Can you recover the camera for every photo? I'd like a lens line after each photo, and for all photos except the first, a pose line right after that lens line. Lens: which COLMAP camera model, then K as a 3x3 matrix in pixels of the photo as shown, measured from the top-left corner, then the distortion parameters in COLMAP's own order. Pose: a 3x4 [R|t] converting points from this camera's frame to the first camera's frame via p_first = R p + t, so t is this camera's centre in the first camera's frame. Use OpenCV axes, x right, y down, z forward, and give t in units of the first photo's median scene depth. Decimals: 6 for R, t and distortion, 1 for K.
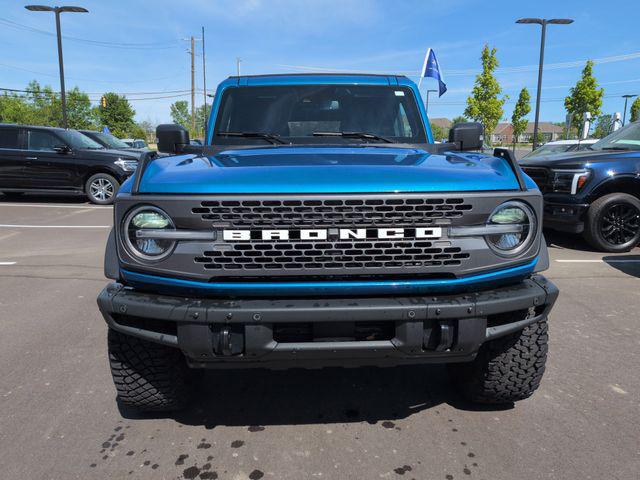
lens RADIAL K [[464.2, 0, 316.1], [0, 464.2, 229.8], [0, 0, 1]] dist [0.001237, -0.003869]
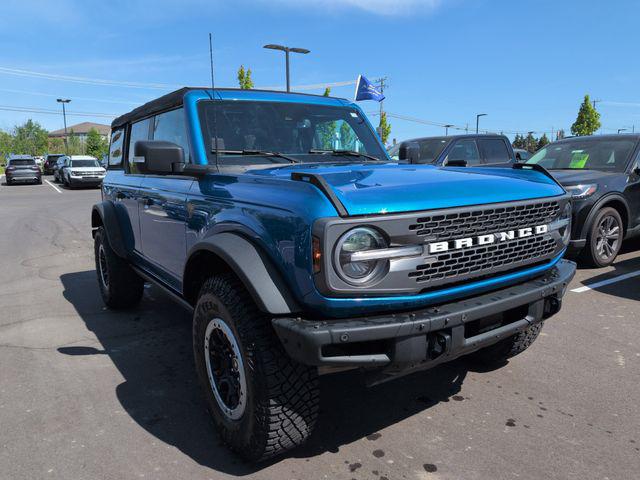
lens RADIAL K [[463.9, 0, 320.0], [0, 463.9, 240.0], [0, 0, 1]] dist [0.001249, -0.000658]
pose [[0.847486, -0.100183, 0.521278, -0.960427], [0.104706, 0.994284, 0.020860, -0.056005], [-0.520389, 0.036903, 0.853132, 0.213668]]
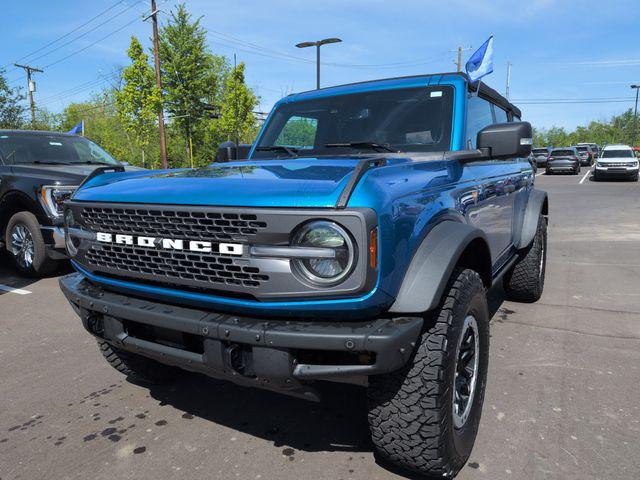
lens RADIAL K [[455.7, 0, 289.7], [0, 455.7, 229.9], [0, 0, 1]] dist [-0.003971, -0.005852]
pose [[0.837284, 0.061462, -0.543303, 0.845053], [-0.071765, 0.997419, 0.002239, -0.043318], [0.542039, 0.037116, 0.839534, 0.277059]]
